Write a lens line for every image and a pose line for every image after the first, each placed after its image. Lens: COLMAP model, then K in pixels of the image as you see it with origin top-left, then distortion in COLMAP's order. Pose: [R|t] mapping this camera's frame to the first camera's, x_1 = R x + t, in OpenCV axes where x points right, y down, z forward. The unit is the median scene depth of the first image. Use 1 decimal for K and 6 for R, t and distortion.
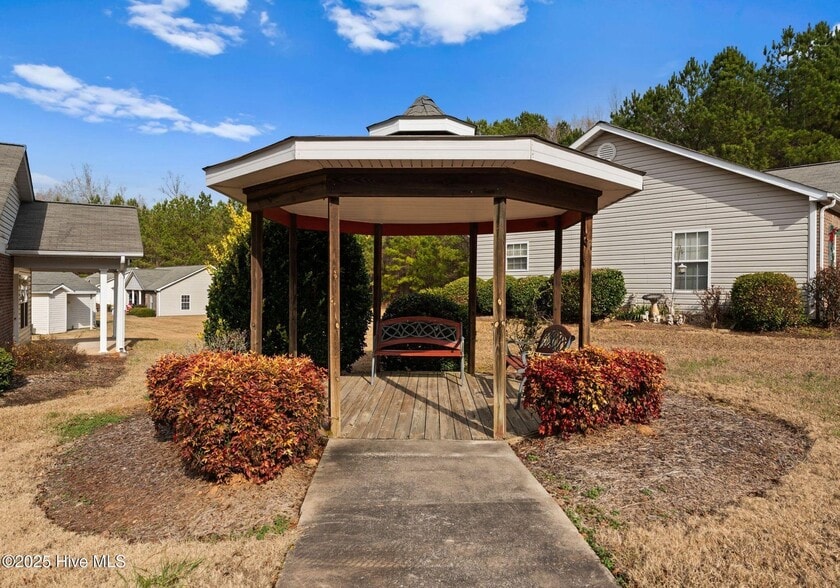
lens RADIAL K [[578.8, 0, 401.7], [0, 578.8, 293.3], [0, 0, 1]] dist [0.003573, 0.001177]
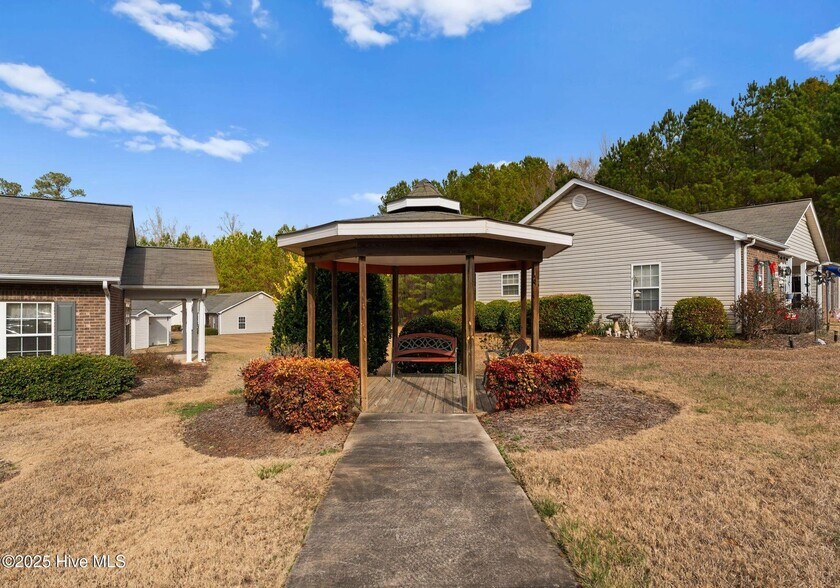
lens RADIAL K [[578.8, 0, 401.7], [0, 578.8, 293.3], [0, 0, 1]] dist [0.003573, 0.001177]
pose [[0.998371, -0.010502, -0.056083, 0.042921], [0.008834, 0.999513, -0.029923, -0.011446], [0.056370, 0.029379, 0.997978, -0.311864]]
